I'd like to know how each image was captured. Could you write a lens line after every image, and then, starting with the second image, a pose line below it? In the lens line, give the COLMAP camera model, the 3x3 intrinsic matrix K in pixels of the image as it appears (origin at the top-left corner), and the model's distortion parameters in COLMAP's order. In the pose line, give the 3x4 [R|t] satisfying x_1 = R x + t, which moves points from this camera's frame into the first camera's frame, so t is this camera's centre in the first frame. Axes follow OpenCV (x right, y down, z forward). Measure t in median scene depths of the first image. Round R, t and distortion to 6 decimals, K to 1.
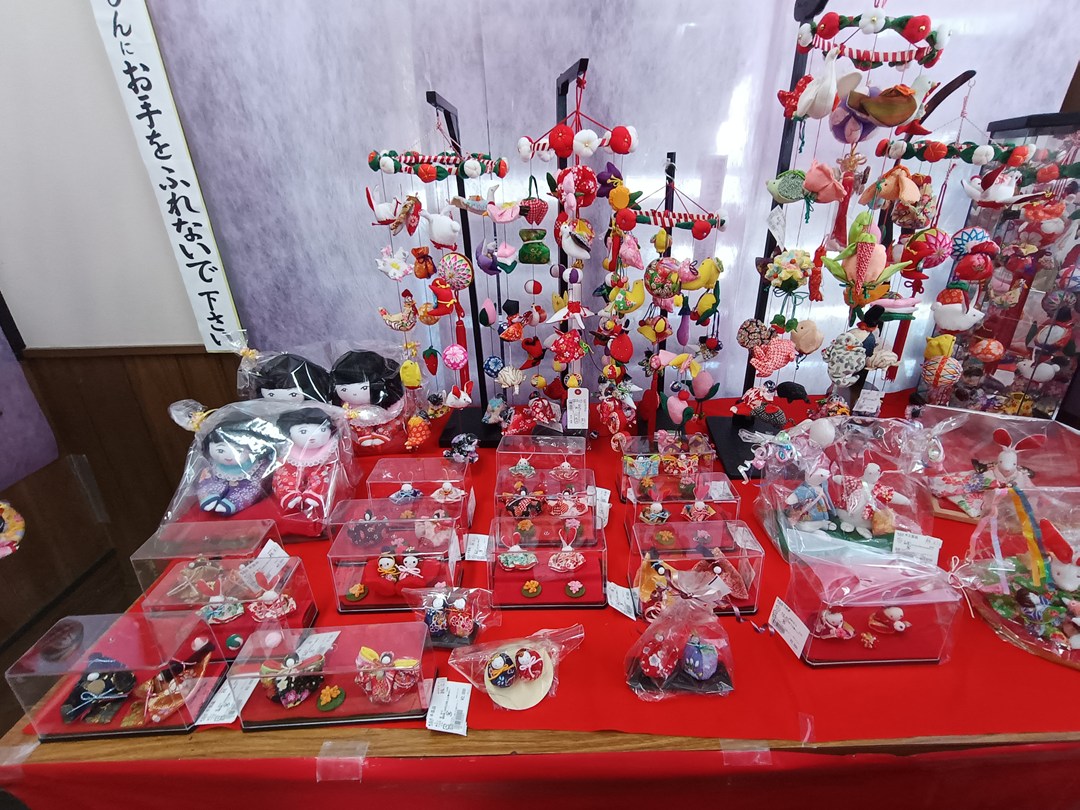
lens RADIAL K [[505.8, 0, 545.7], [0, 505.8, 403.8], [0, 0, 1]] dist [0.012700, -0.000443]
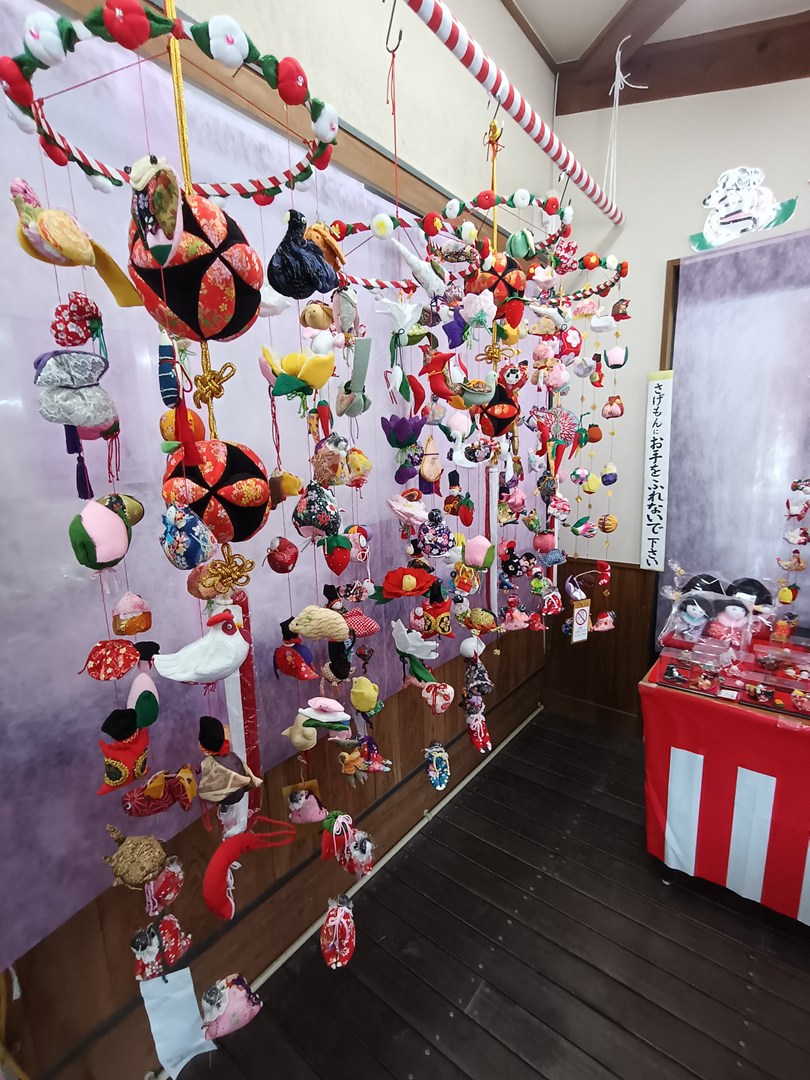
lens RADIAL K [[505.8, 0, 408.0], [0, 505.8, 549.5], [0, 0, 1]] dist [0.012700, -0.000443]
pose [[0.768107, 0.122317, -0.628531, -0.170235], [-0.247265, 0.962106, -0.114942, 0.292004], [0.590654, 0.243701, 0.769245, -1.094673]]
